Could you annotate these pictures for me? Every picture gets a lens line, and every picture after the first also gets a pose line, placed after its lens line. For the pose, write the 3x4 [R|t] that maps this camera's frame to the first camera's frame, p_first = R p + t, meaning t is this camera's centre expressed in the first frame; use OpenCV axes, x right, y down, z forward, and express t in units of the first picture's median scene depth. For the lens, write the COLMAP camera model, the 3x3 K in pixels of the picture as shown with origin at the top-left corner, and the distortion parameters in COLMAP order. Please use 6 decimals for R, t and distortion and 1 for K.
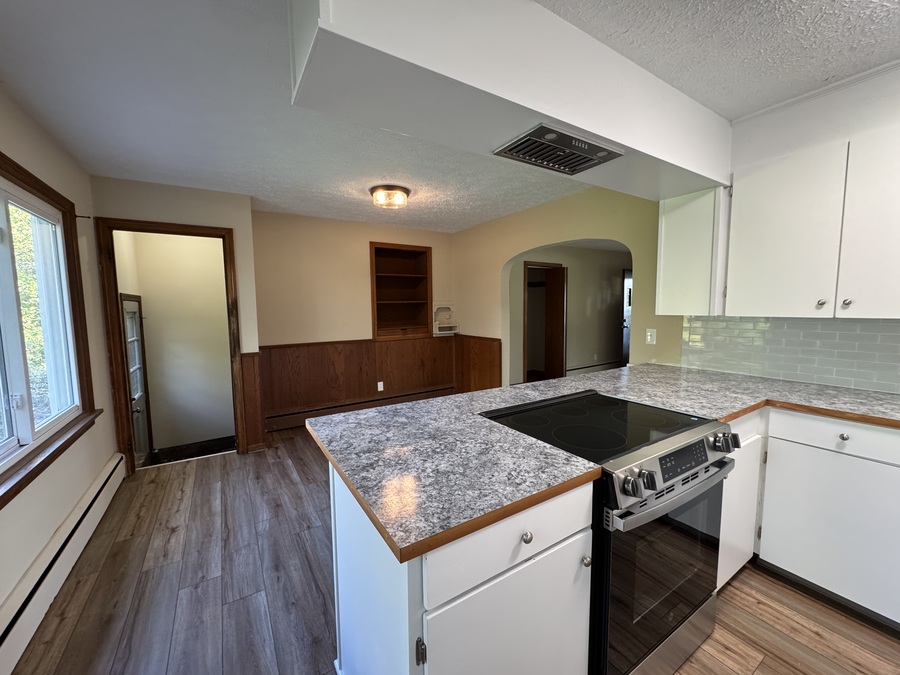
lens RADIAL K [[361.9, 0, 448.7], [0, 361.9, 338.5], [0, 0, 1]] dist [-0.001207, -0.000121]
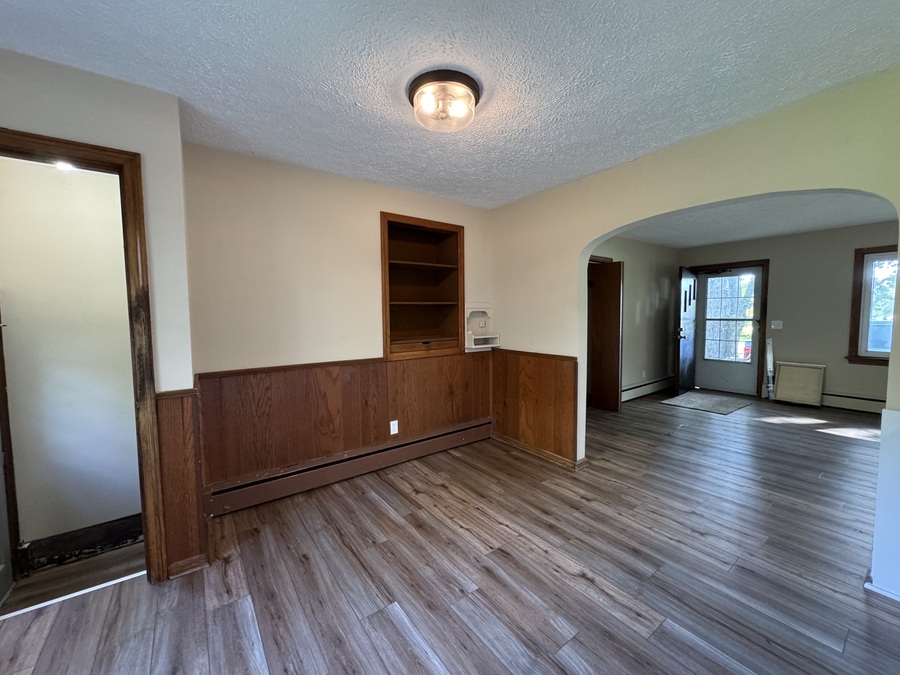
lens RADIAL K [[361.9, 0, 450.2], [0, 361.9, 338.9], [0, 0, 1]] dist [-0.001207, -0.000121]
pose [[0.997765, -0.001586, 0.066797, -0.136373], [0.003084, 0.999746, -0.022322, -0.018364], [-0.066745, 0.022478, 0.997517, 0.333960]]
